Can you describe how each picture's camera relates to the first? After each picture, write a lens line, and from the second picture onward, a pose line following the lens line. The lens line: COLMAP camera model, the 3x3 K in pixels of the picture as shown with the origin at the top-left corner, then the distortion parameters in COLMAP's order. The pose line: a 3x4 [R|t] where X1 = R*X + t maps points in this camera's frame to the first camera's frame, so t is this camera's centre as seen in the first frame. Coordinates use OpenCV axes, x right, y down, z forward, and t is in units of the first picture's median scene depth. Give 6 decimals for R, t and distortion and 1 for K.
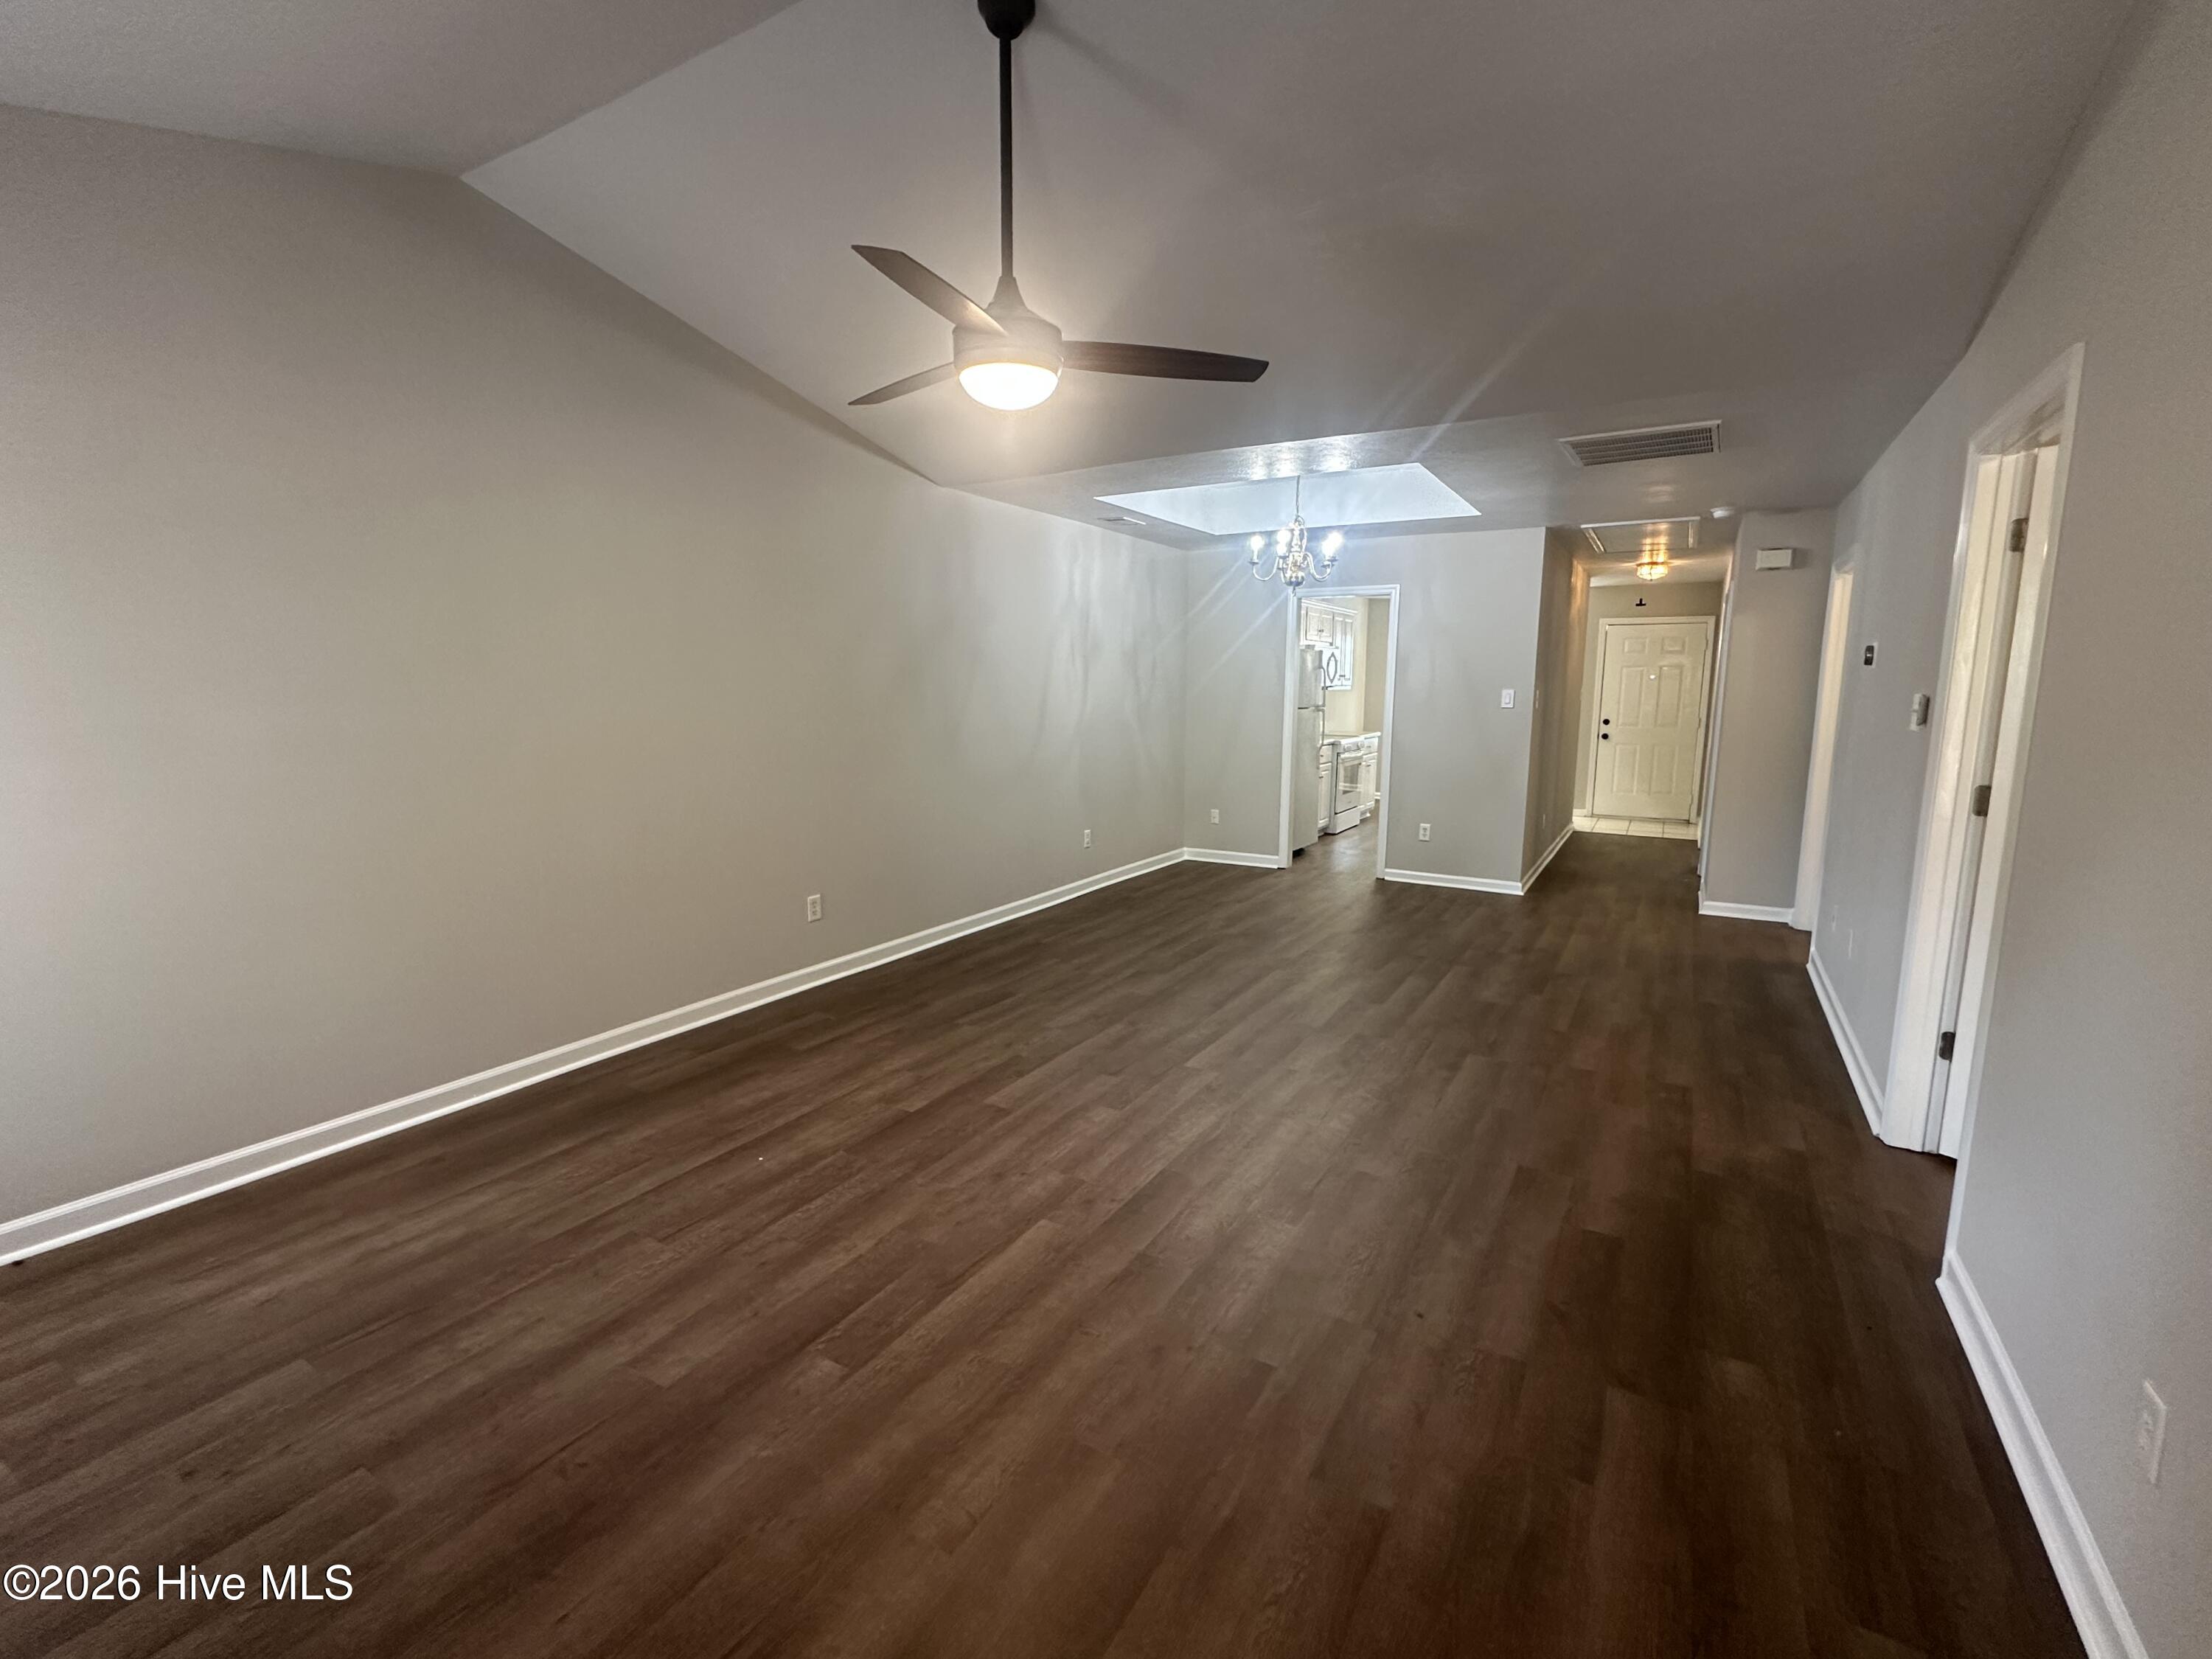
lens RADIAL K [[968.0, 0, 1106.0], [0, 968.0, 829.5], [0, 0, 1]] dist [-0.002279, 0.000157]
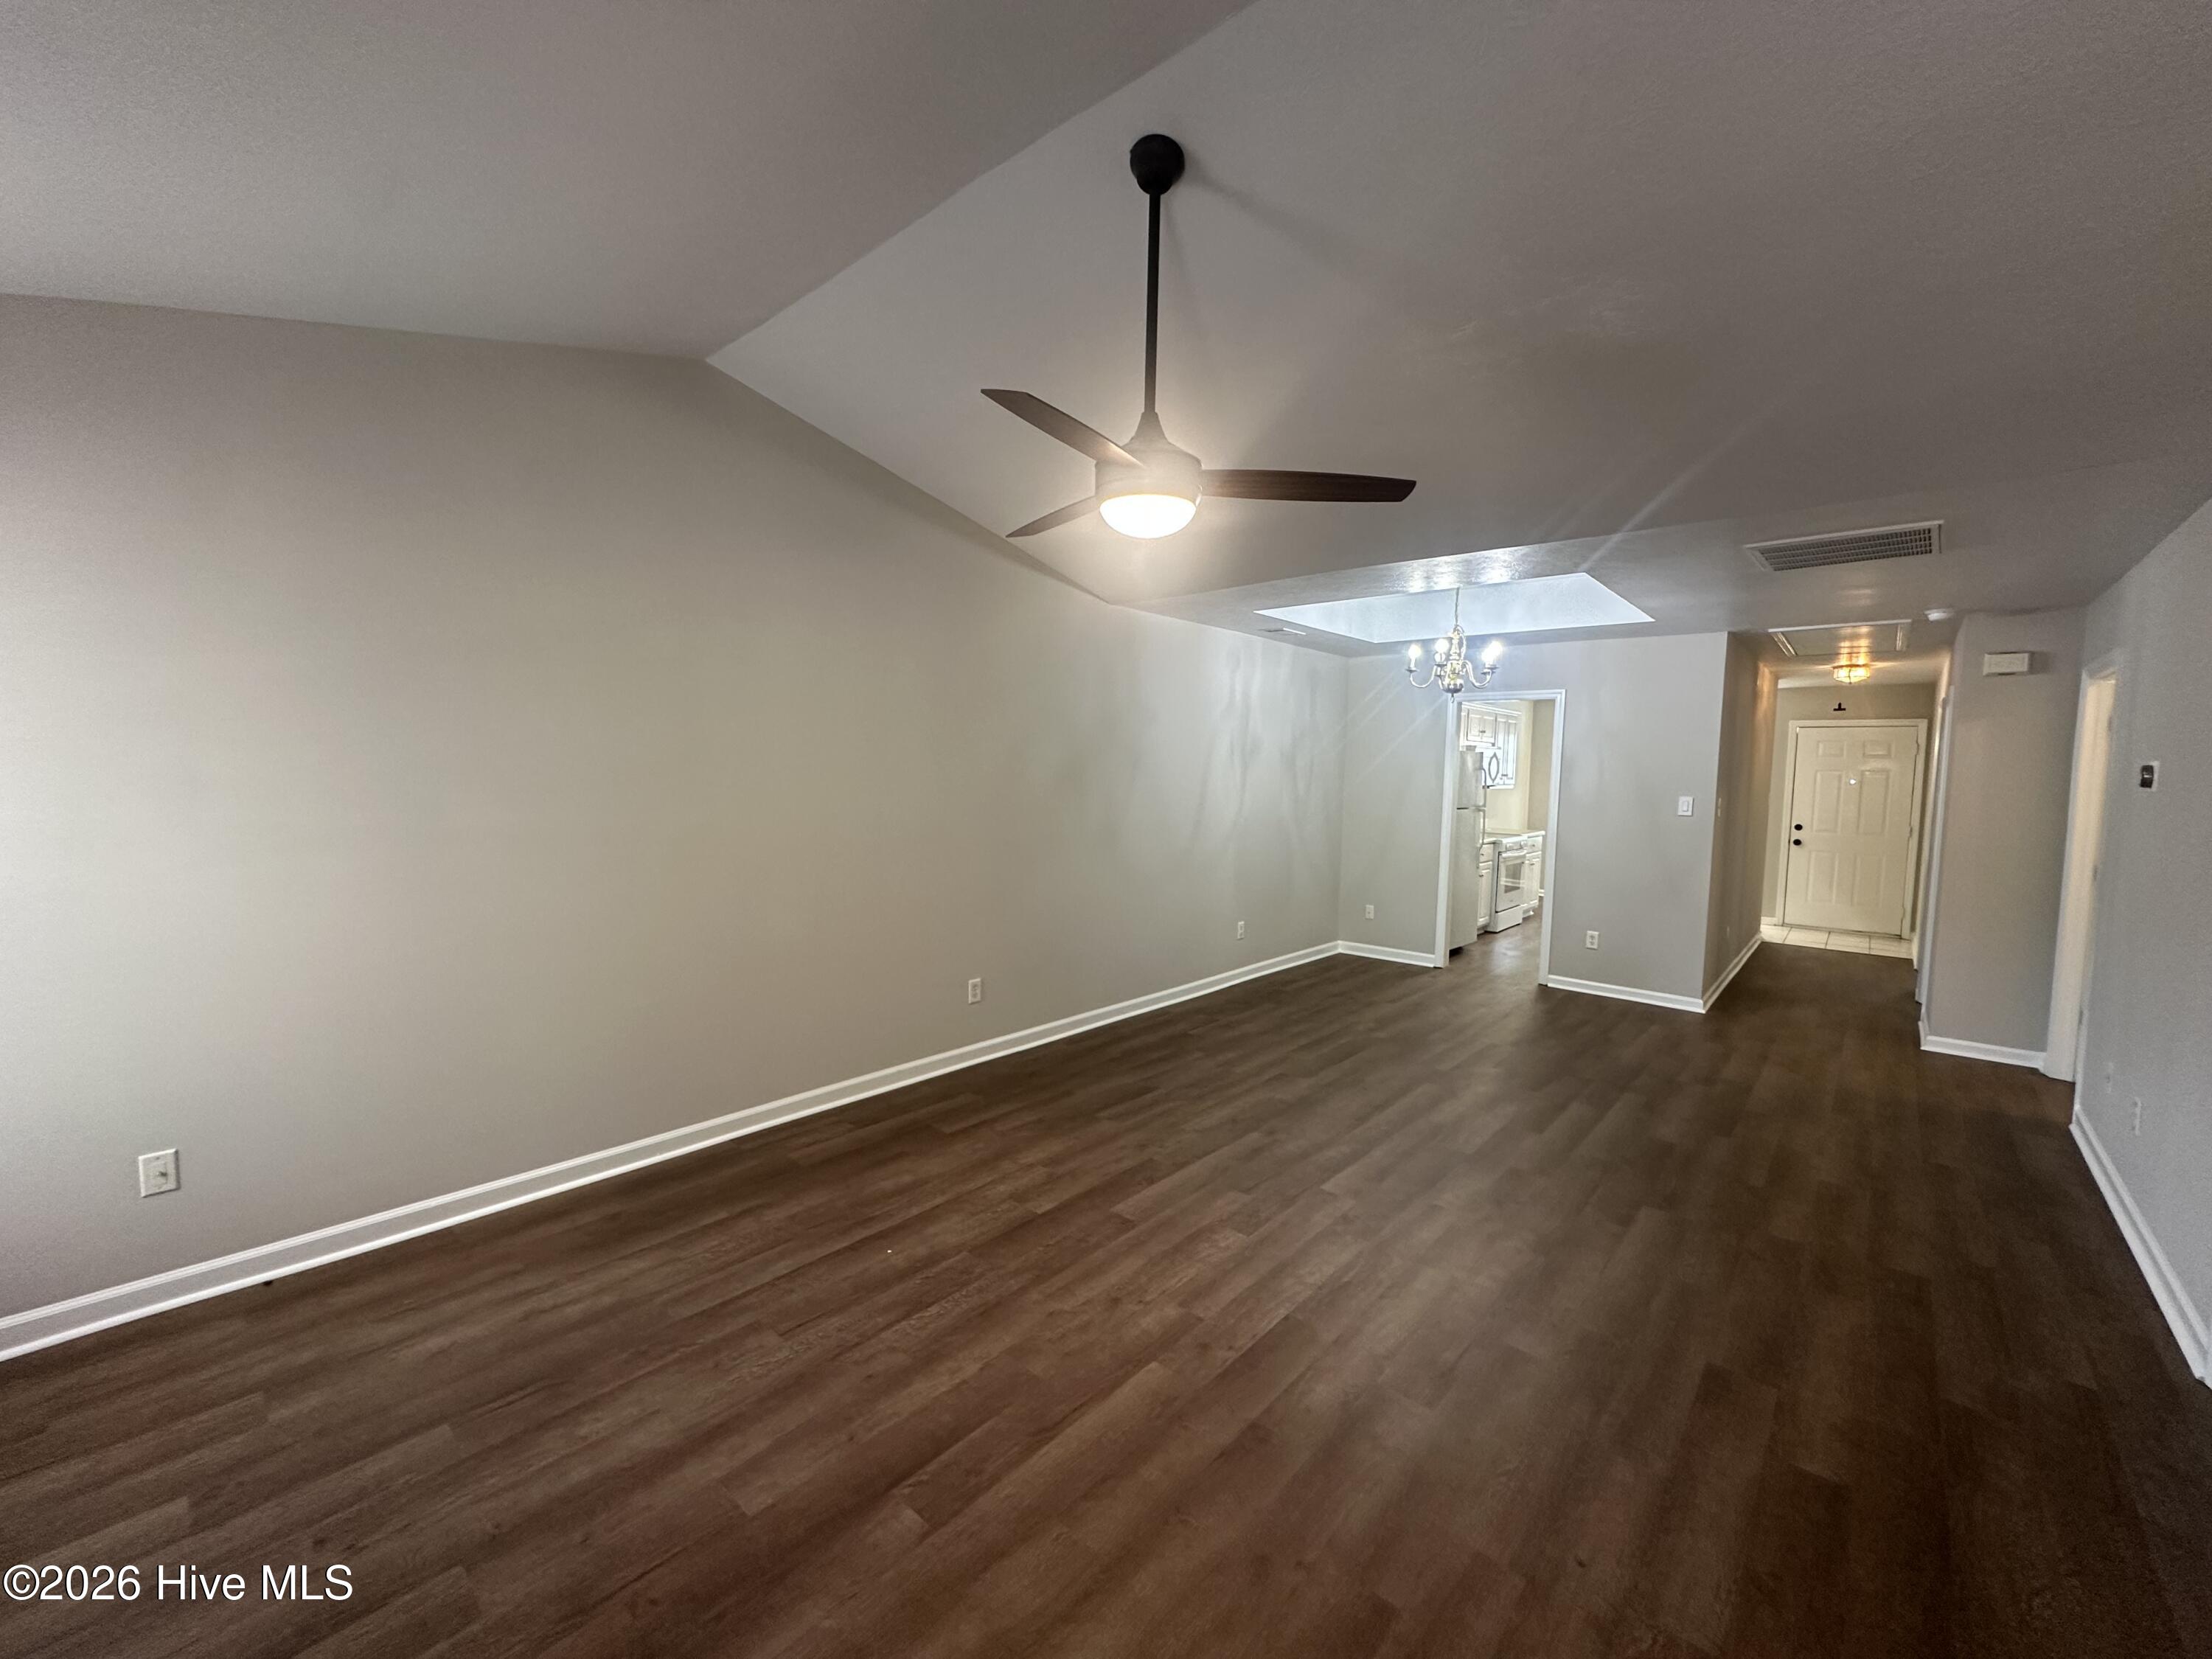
lens RADIAL K [[879.4, 0, 1106.0], [0, 879.4, 829.5], [0, 0, 1]] dist [-0.002071, -0.000511]
pose [[0.981697, 0.029053, -0.188222, 0.027213], [-0.044359, 0.995996, -0.077622, -0.037318], [0.185213, 0.084550, 0.979054, 0.076175]]
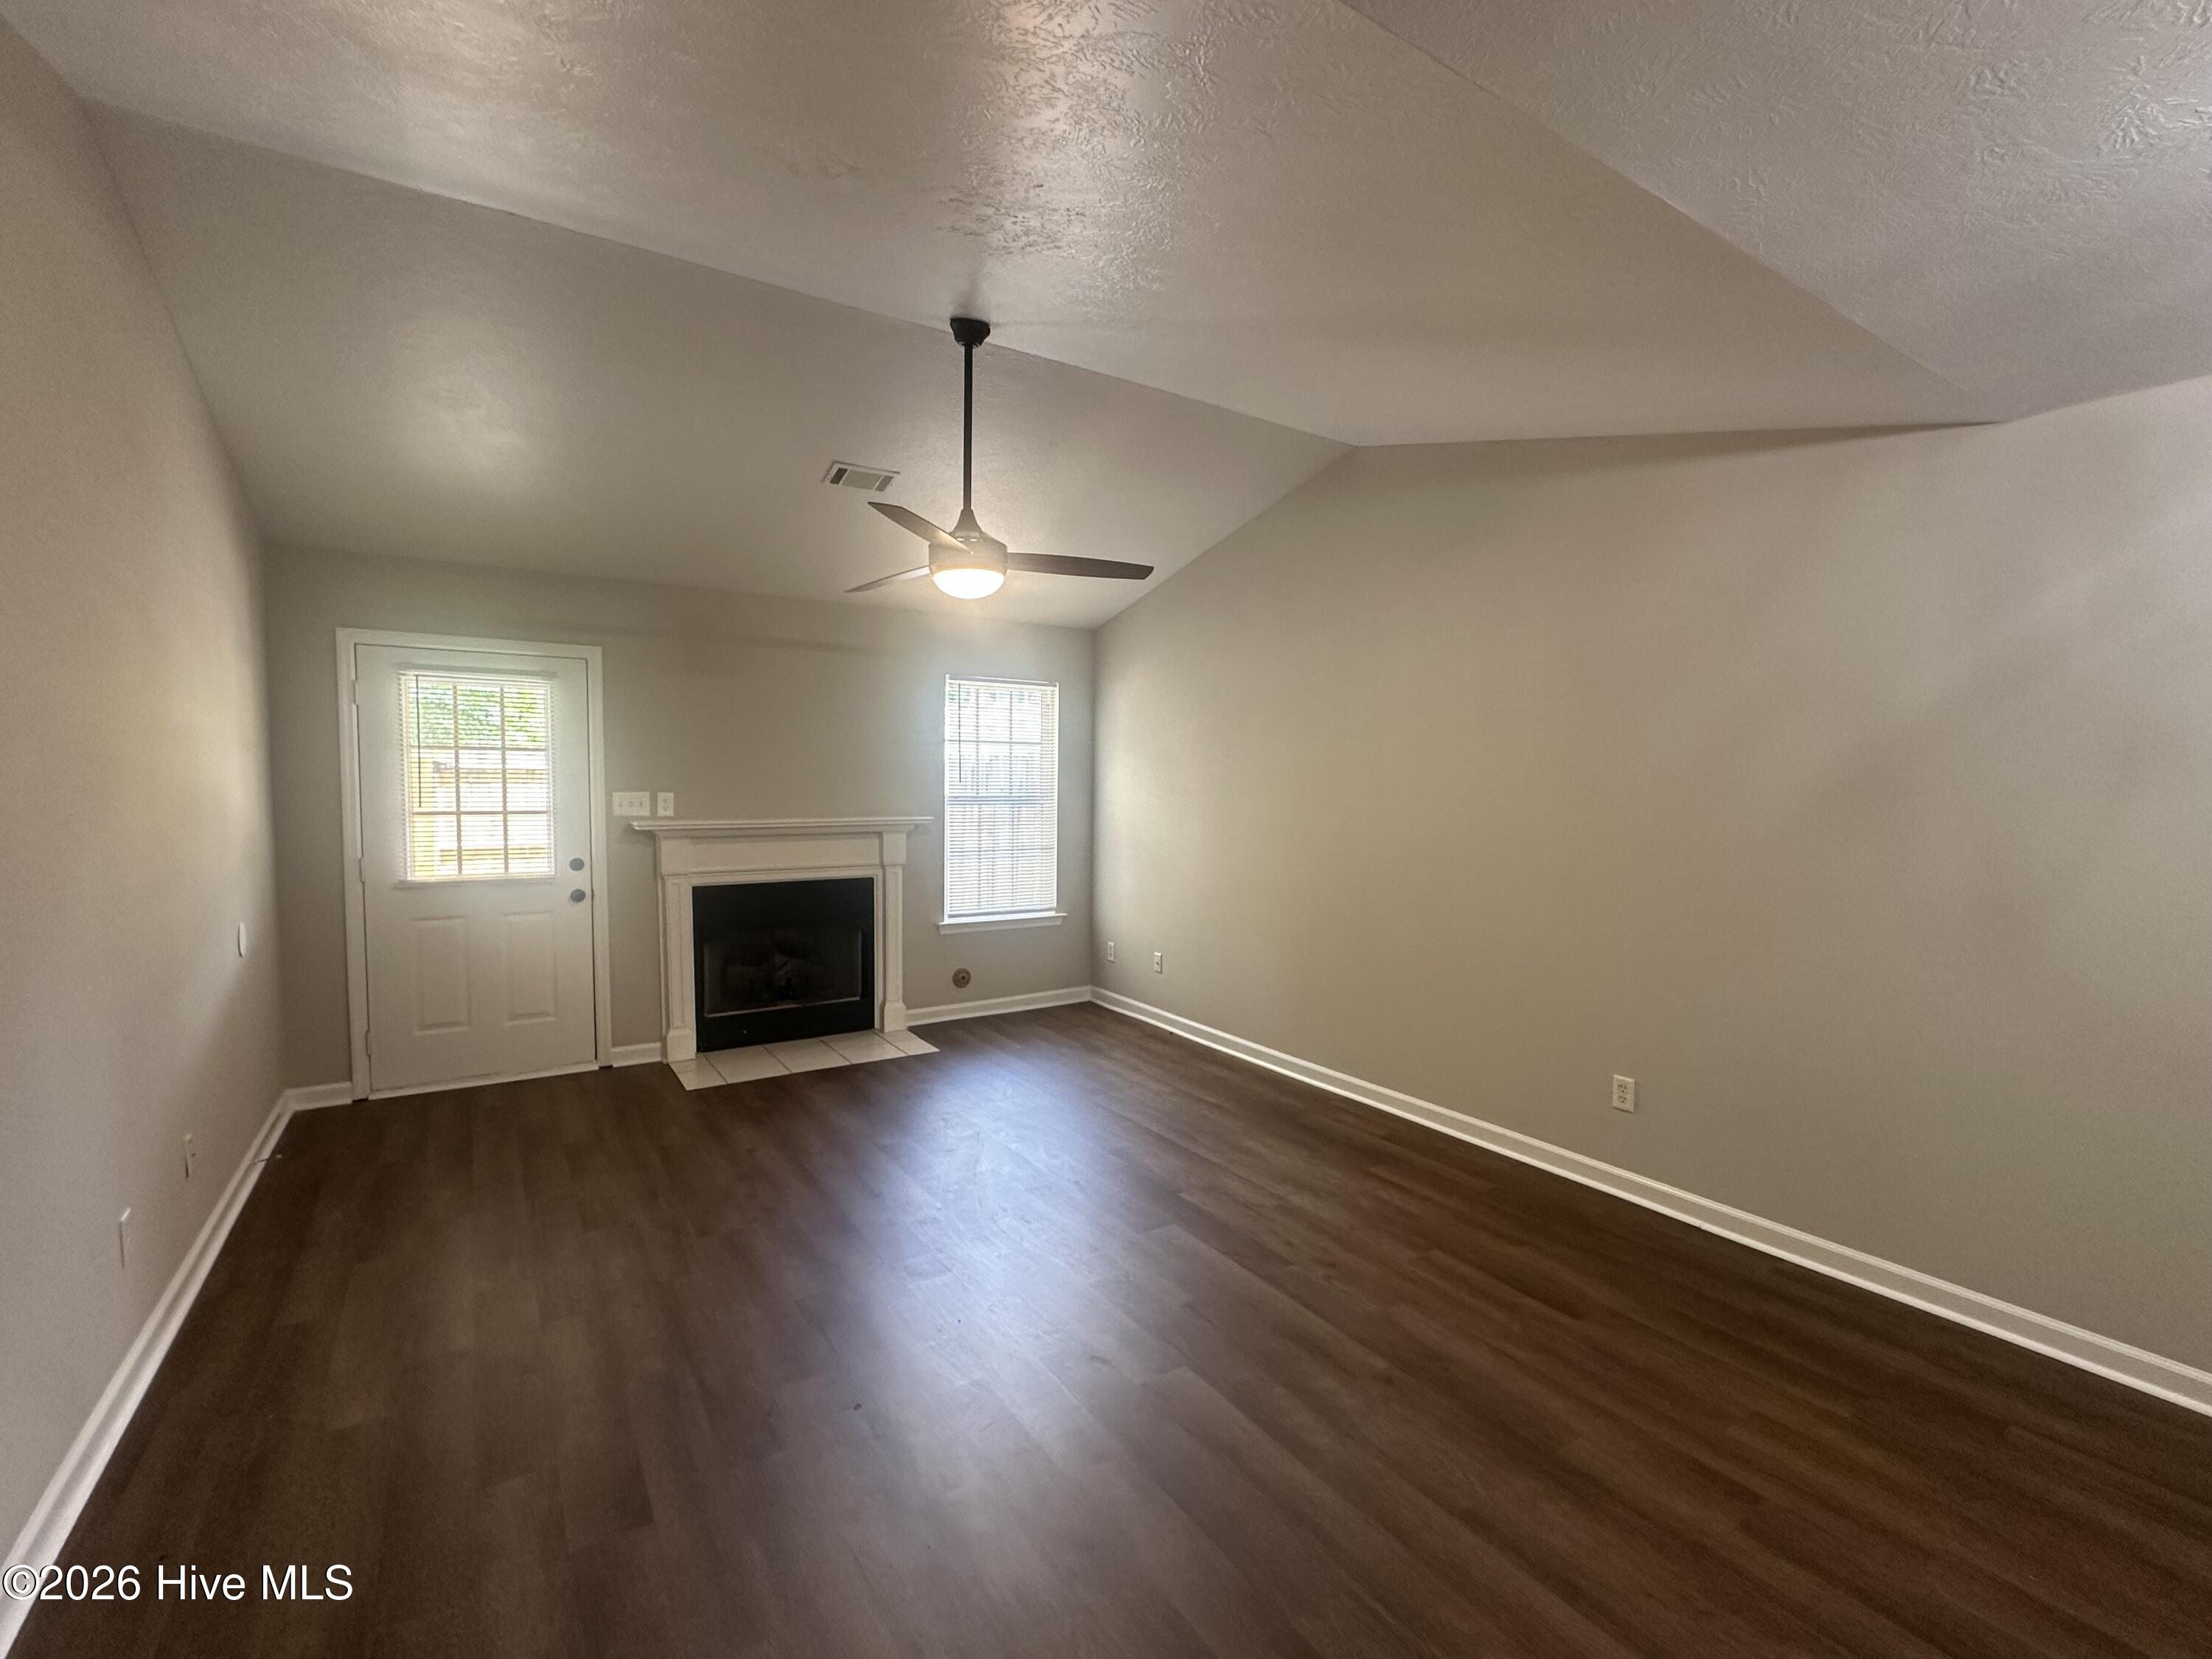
lens RADIAL K [[968.0, 0, 1106.0], [0, 968.0, 829.5], [0, 0, 1]] dist [-0.002279, 0.000157]
pose [[-0.433607, 0.043042, -0.900073, 0.729661], [-0.145479, 0.982411, 0.117064, -0.202052], [0.889281, 0.181702, -0.419719, 1.233625]]
